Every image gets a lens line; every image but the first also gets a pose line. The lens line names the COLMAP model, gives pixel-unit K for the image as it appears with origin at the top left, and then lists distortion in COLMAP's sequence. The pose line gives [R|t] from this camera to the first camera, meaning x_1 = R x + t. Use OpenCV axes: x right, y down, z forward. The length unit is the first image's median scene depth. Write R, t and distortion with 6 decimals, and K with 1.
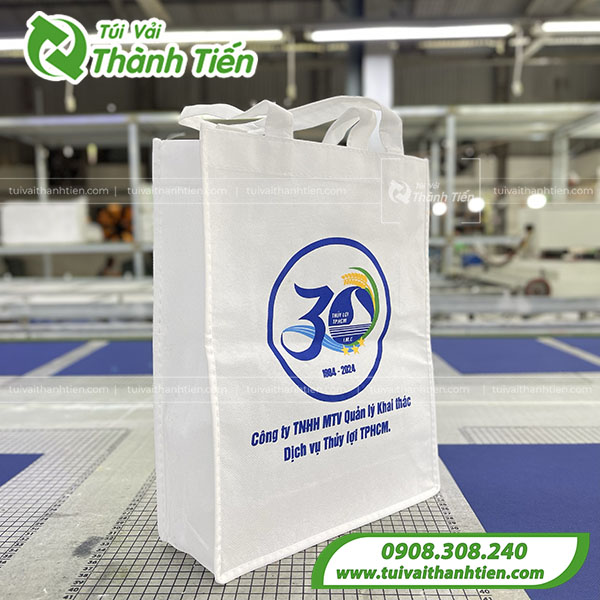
lens RADIAL K [[598.0, 0, 300.0], [0, 598.0, 300.0], [0, 0, 1]] dist [0.007664, -0.006761]
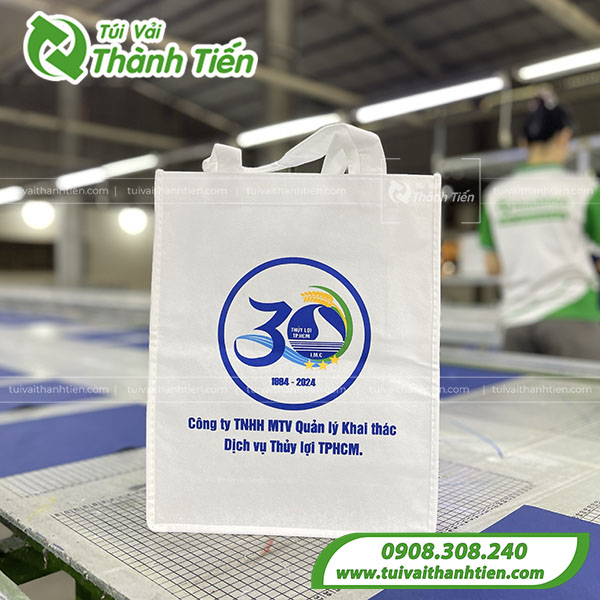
lens RADIAL K [[598.0, 0, 300.0], [0, 598.0, 300.0], [0, 0, 1]] dist [0.007664, -0.006761]
pose [[0.746250, 0.048007, -0.663932, 0.782081], [-0.077927, 0.996838, -0.015510, -0.011736], [0.661089, 0.063313, 0.747632, 0.201941]]
